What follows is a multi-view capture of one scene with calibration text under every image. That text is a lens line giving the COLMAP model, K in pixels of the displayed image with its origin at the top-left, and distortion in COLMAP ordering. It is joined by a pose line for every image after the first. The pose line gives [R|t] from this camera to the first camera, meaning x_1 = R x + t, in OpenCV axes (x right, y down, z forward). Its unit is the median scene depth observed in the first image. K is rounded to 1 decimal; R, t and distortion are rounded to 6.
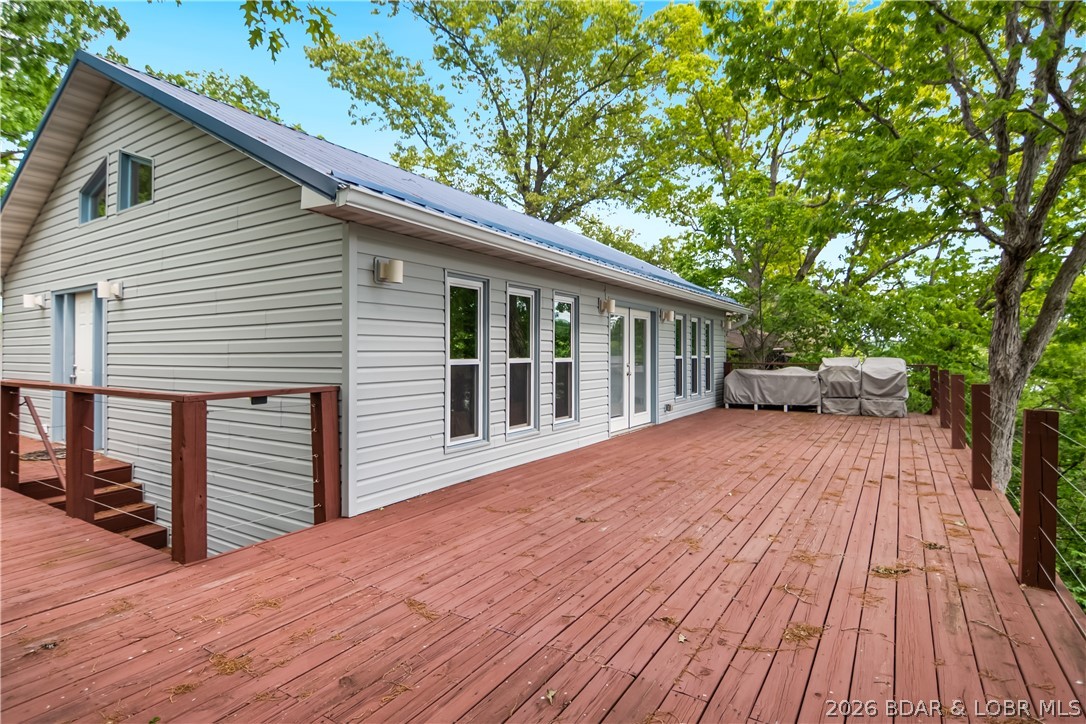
lens RADIAL K [[550.6, 0, 543.3], [0, 550.6, 345.5], [0, 0, 1]] dist [0.002066, -0.001071]
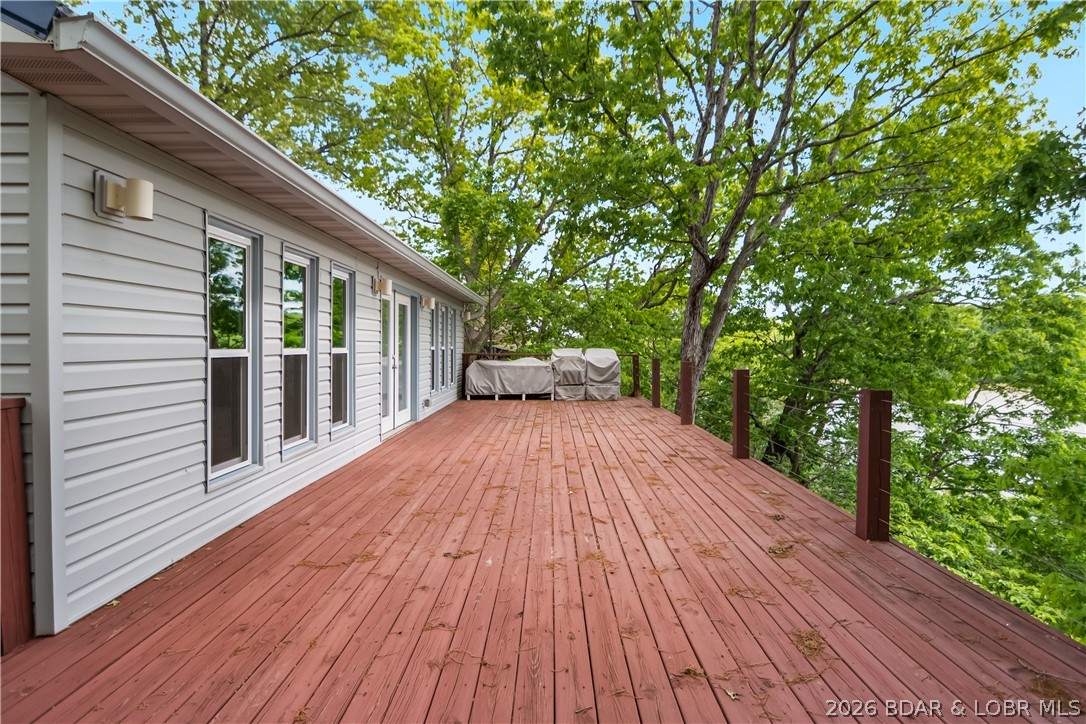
lens RADIAL K [[551.7, 0, 547.1], [0, 551.7, 351.0], [0, 0, 1]] dist [0.019103, -0.017194]
pose [[0.843668, -0.003291, 0.536856, -0.219239], [-0.009476, 0.999734, 0.021020, 0.011056], [-0.536782, -0.022821, 0.843412, 0.258959]]
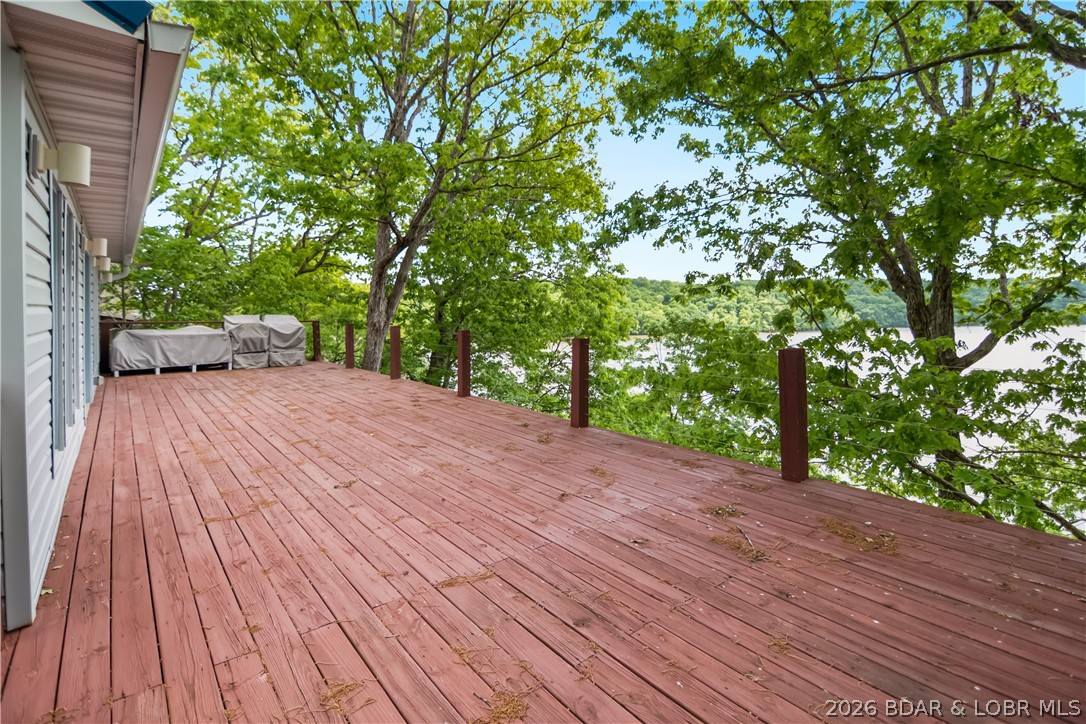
lens RADIAL K [[522.5, 0, 546.0], [0, 522.5, 310.7], [0, 0, 1]] dist [0.000788, -0.000252]
pose [[0.307619, 0.000275, 0.951510, -0.629783], [-0.011361, 0.999930, 0.003384, 0.008082], [-0.951442, -0.011851, 0.307600, 0.366085]]
